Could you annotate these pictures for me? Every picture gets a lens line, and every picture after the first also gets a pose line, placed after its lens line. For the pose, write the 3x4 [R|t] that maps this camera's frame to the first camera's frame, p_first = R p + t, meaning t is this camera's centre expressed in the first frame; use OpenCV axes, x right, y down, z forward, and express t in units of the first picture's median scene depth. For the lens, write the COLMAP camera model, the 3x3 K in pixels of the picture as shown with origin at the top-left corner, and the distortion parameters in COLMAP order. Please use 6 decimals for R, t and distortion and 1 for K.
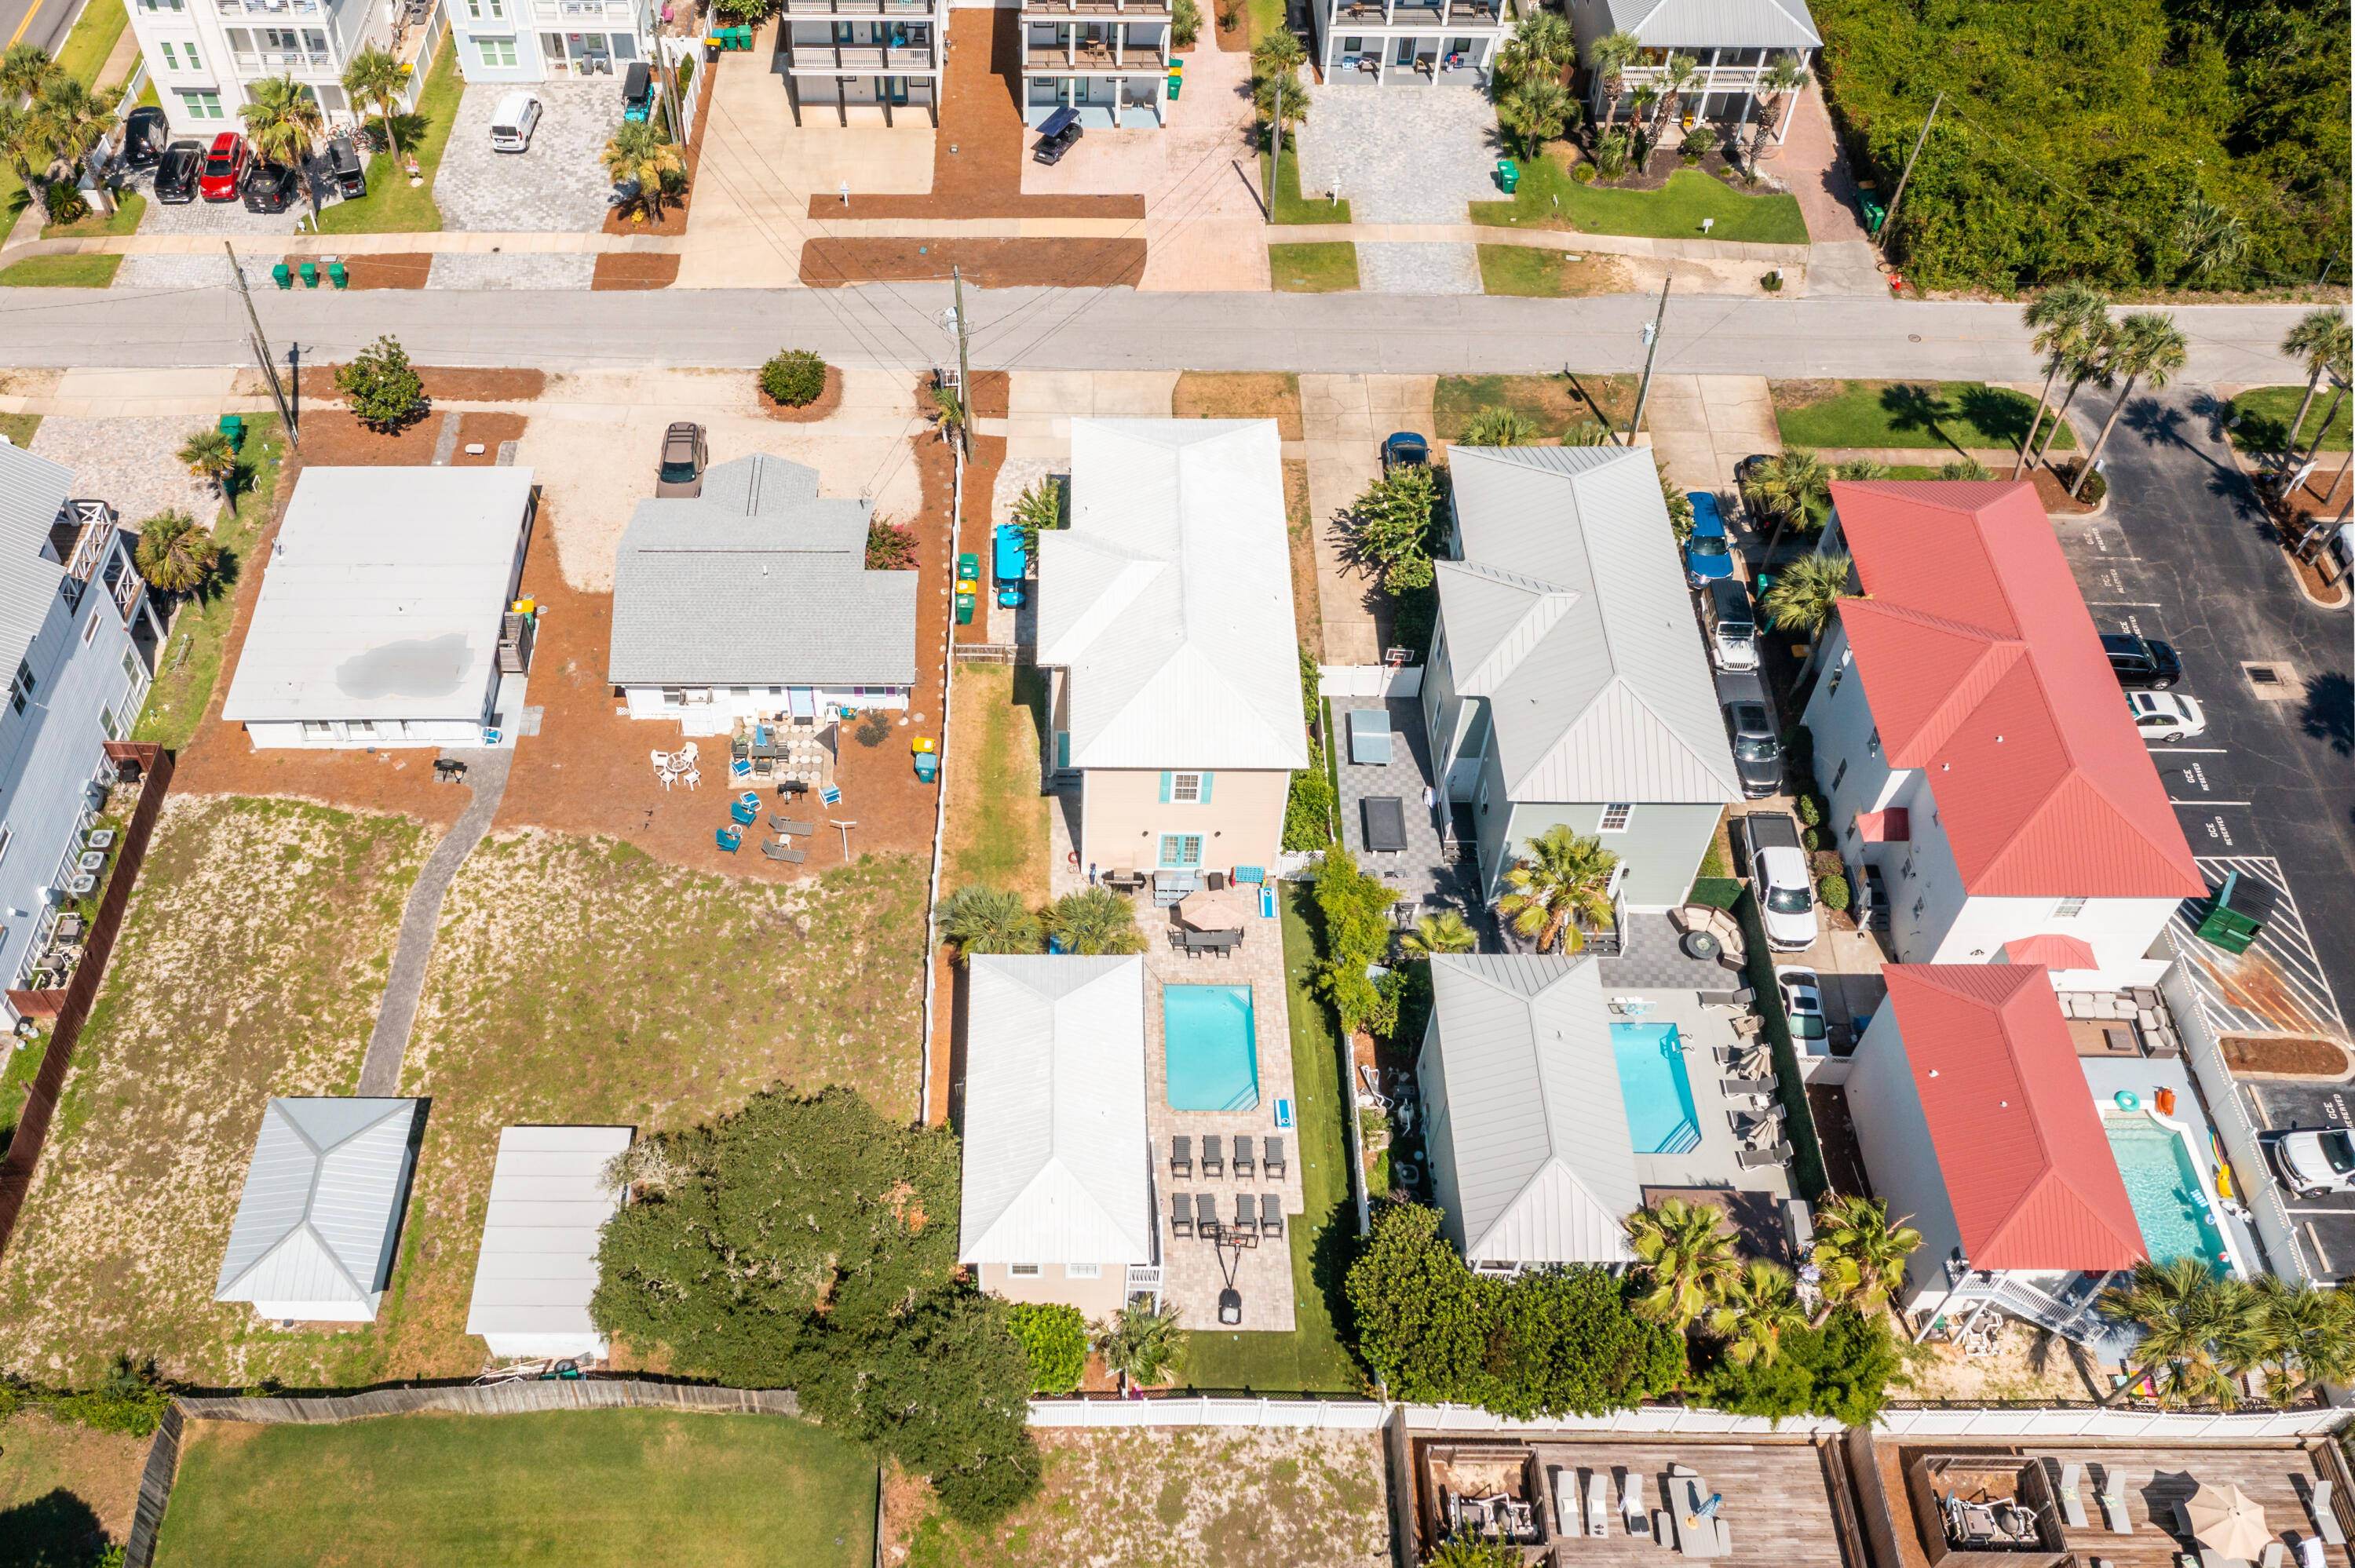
lens RADIAL K [[2061.5, 0, 1048.4], [0, 2061.5, 819.2], [0, 0, 1]] dist [-0.002615, -0.003497]
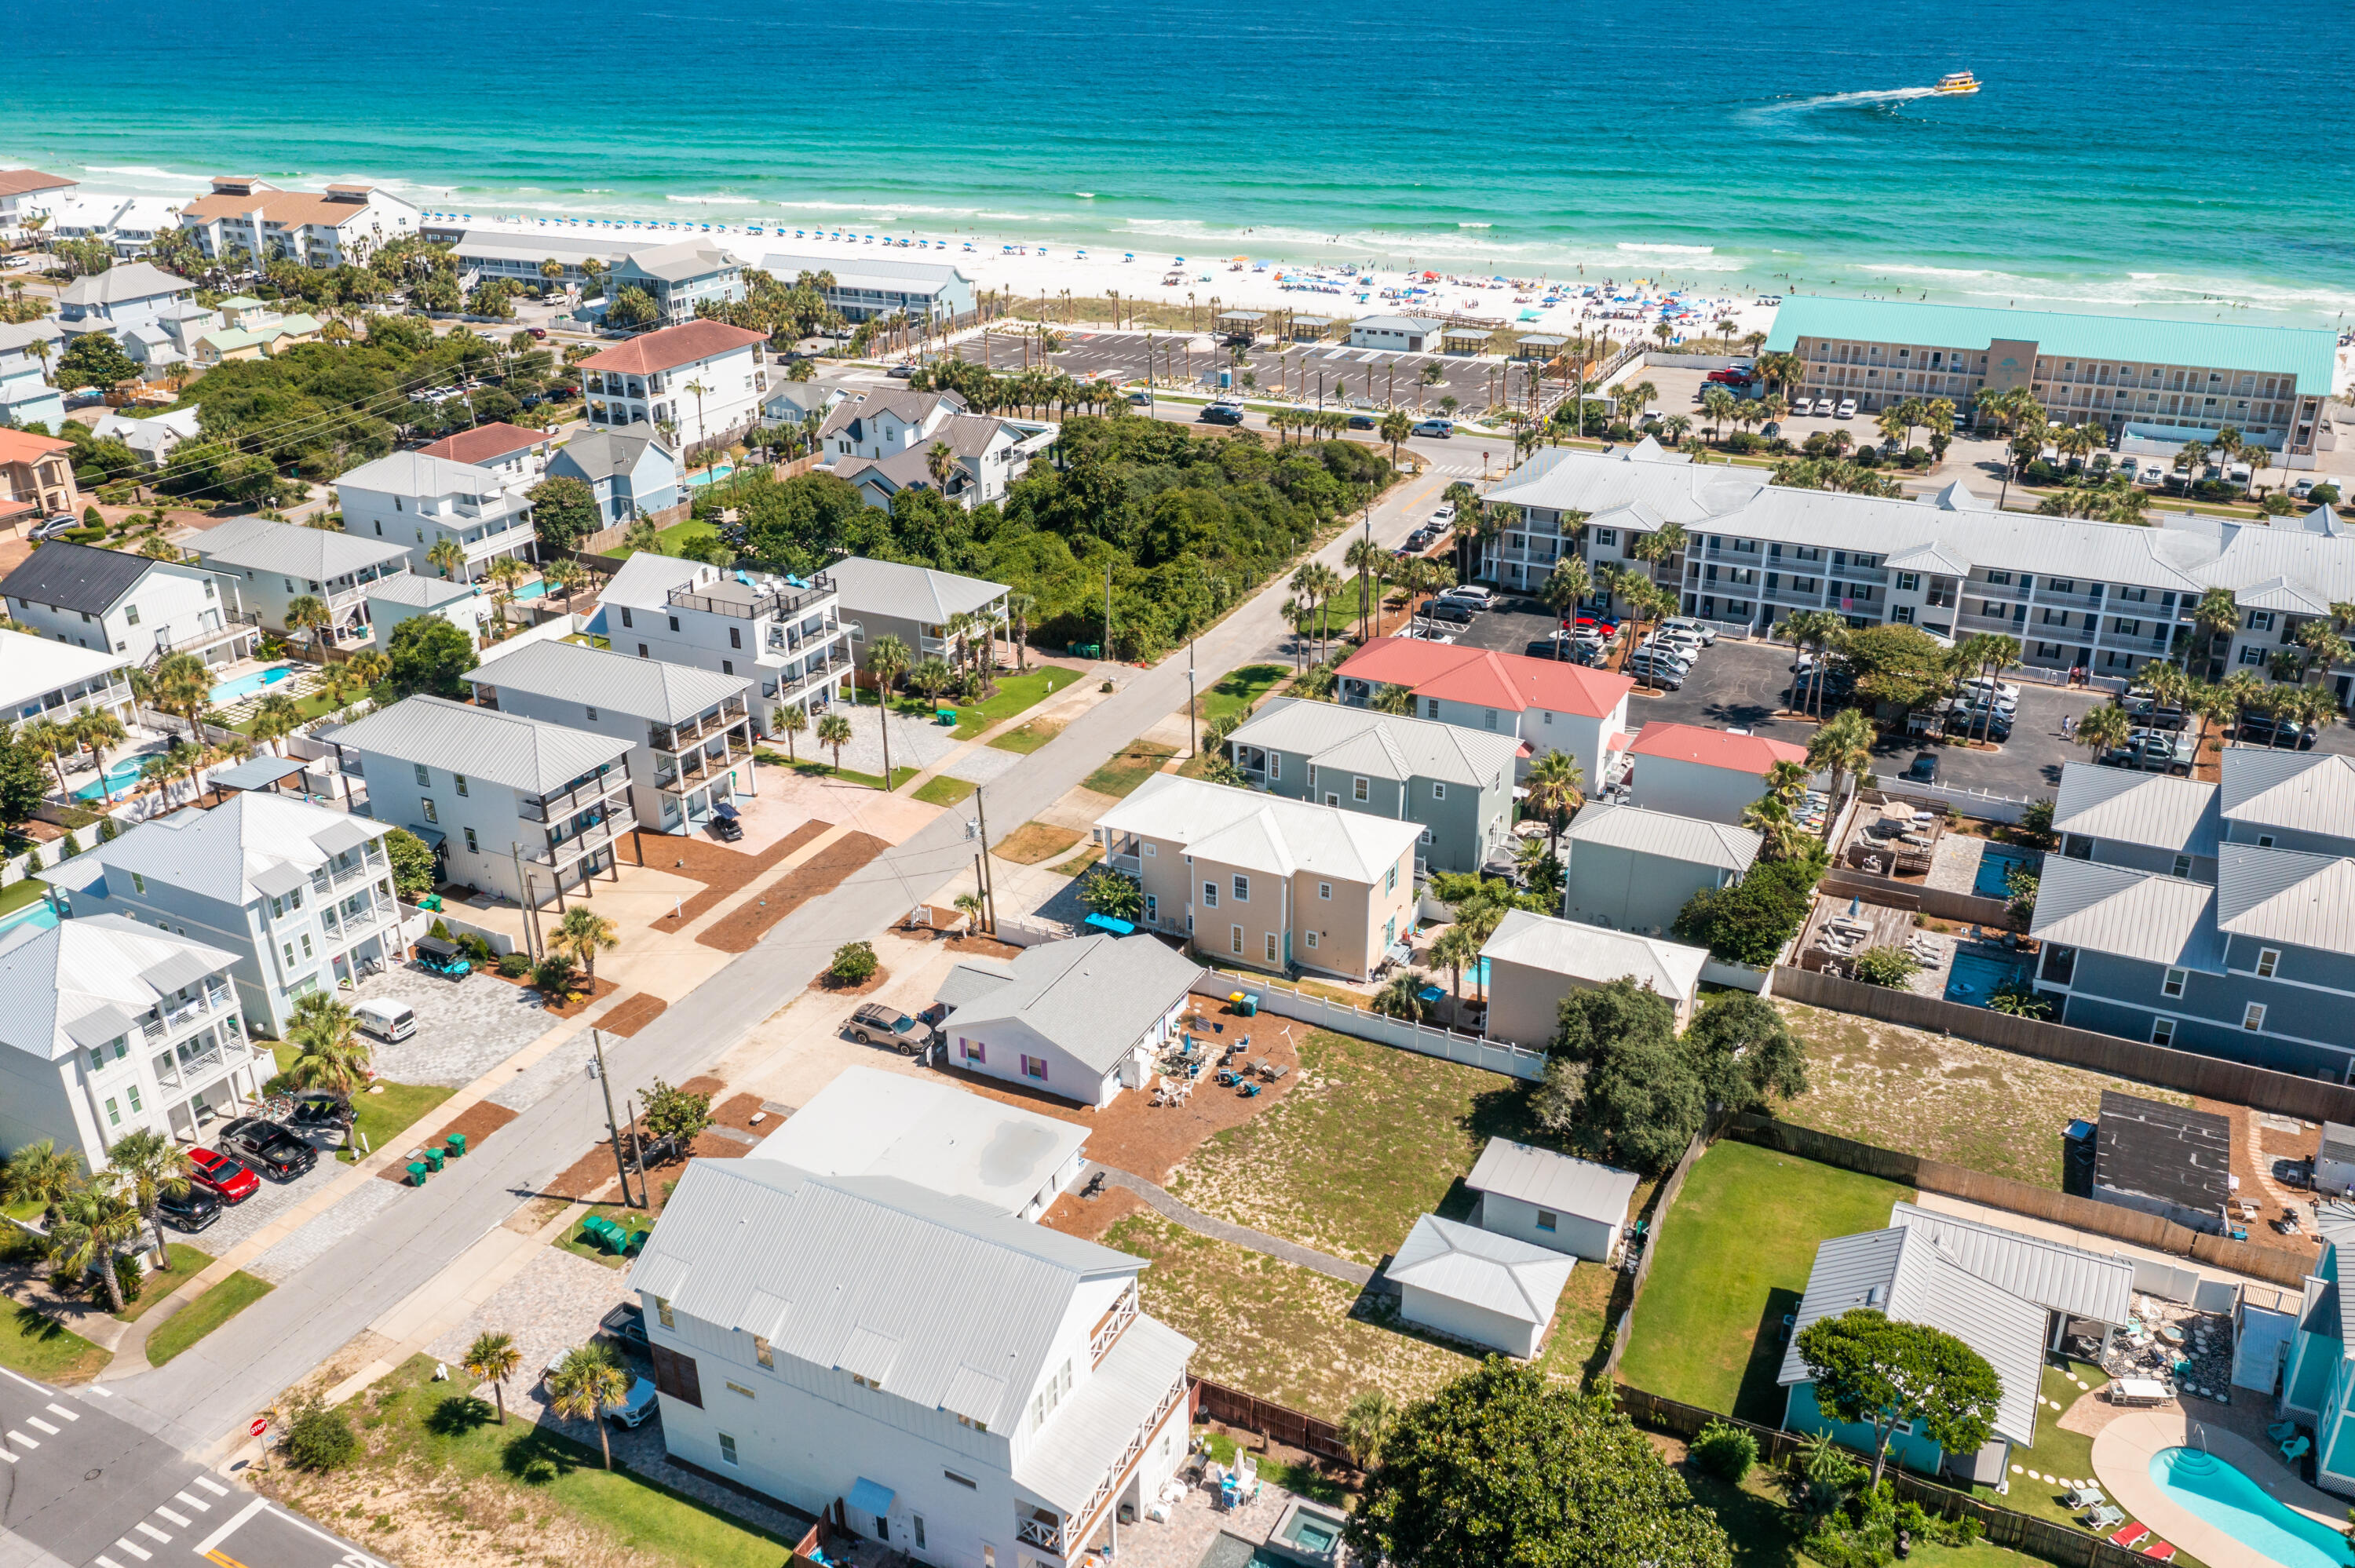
lens RADIAL K [[1859.6, 0, 1178.3], [0, 1859.6, 776.1], [0, 0, 1]] dist [-0.006059, 0.003393]
pose [[0.450293, -0.380003, 0.807981, -0.981922], [0.706187, 0.705320, -0.061842, -0.084891], [-0.546385, 0.598432, 0.585954, 0.136280]]
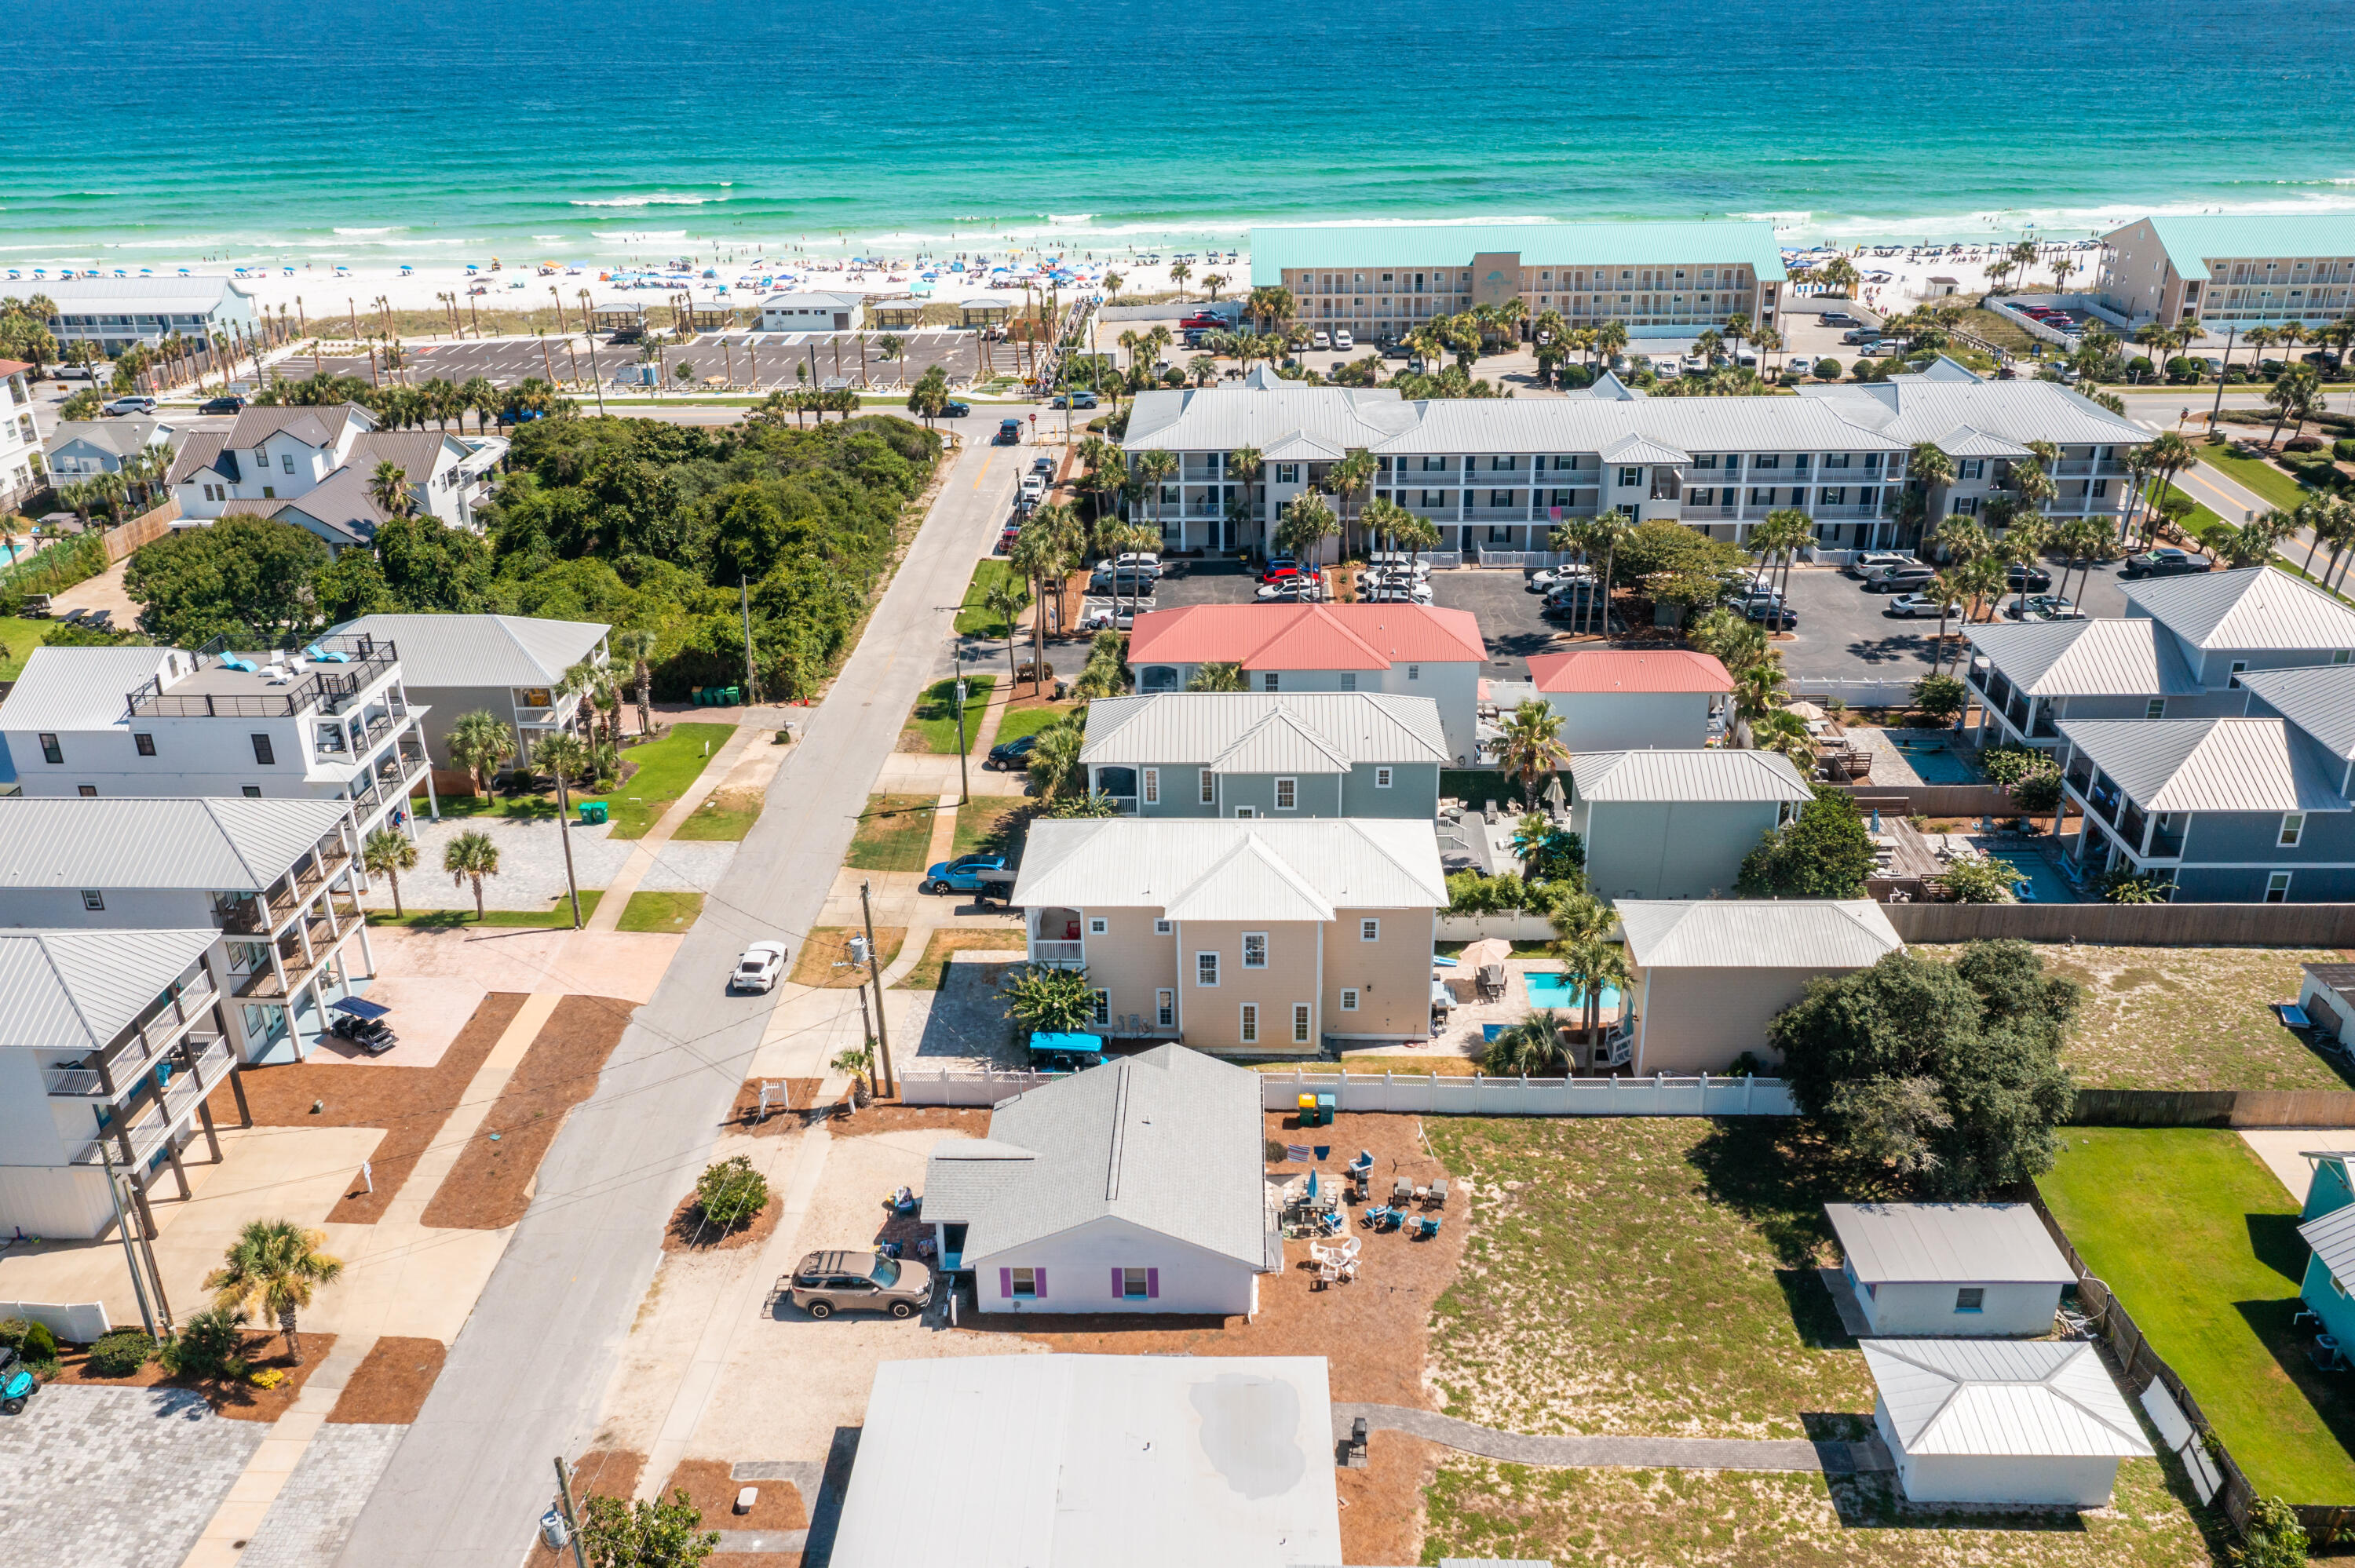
lens RADIAL K [[1859.6, 0, 1178.3], [0, 1859.6, 776.1], [0, 0, 1]] dist [-0.006059, 0.003393]
pose [[0.027659, -0.409498, 0.911892, -0.766205], [0.790219, 0.567645, 0.230941, -0.357519], [-0.612200, 0.714206, 0.339293, 0.543539]]
